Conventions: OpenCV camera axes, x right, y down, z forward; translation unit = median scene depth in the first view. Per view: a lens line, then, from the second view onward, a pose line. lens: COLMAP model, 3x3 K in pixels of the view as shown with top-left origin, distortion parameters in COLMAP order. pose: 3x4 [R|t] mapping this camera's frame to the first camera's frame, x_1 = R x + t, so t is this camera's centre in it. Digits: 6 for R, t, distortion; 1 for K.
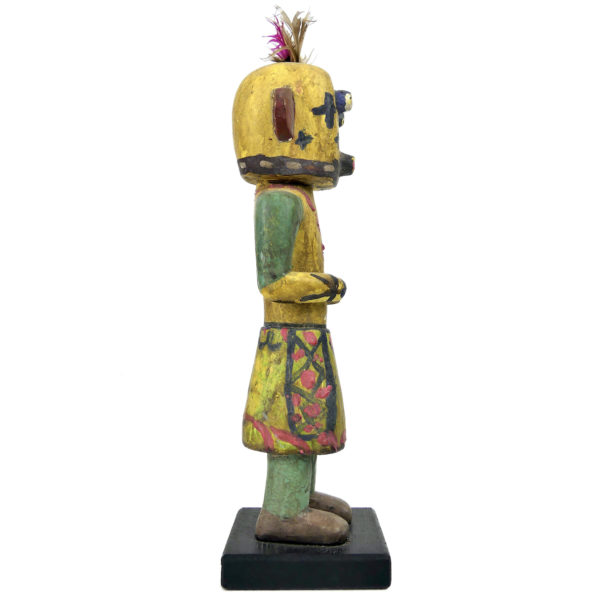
lens RADIAL K [[705.7, 0, 299.8], [0, 705.7, 304.9], [0, 0, 1]] dist [-0.014369, 0.000000]
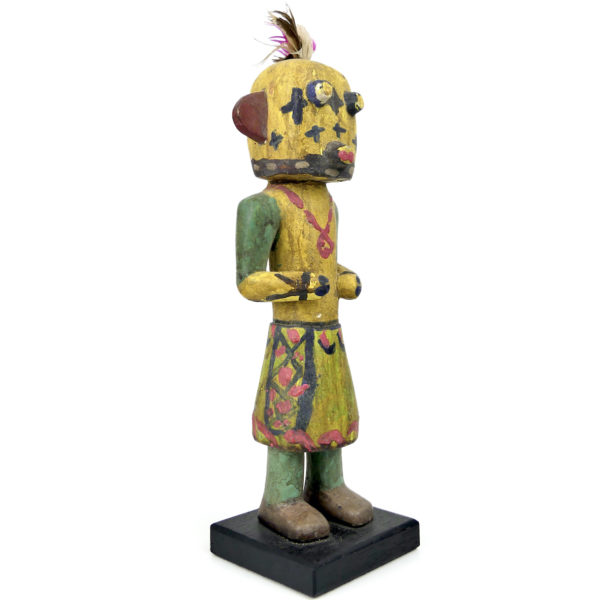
lens RADIAL K [[705.7, 0, 300.9], [0, 705.7, 294.3], [0, 0, 1]] dist [-0.014369, 0.000000]
pose [[0.718776, 0.022002, -0.694893, 0.736046], [0.016658, 0.998667, 0.048850, -0.062367], [0.695042, -0.046687, 0.717452, 0.289618]]
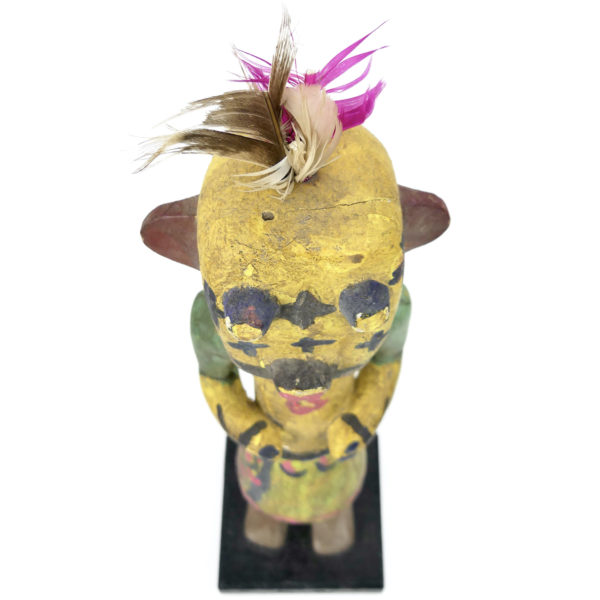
lens RADIAL K [[705.7, 0, 299.9], [0, 705.7, 300.3], [0, 0, 1]] dist [-0.014369, 0.000000]
pose [[0.036762, 0.851965, -0.522307, 0.294502], [0.011633, 0.522260, 0.852707, -0.691778], [0.999256, -0.037423, 0.009288, 1.061112]]
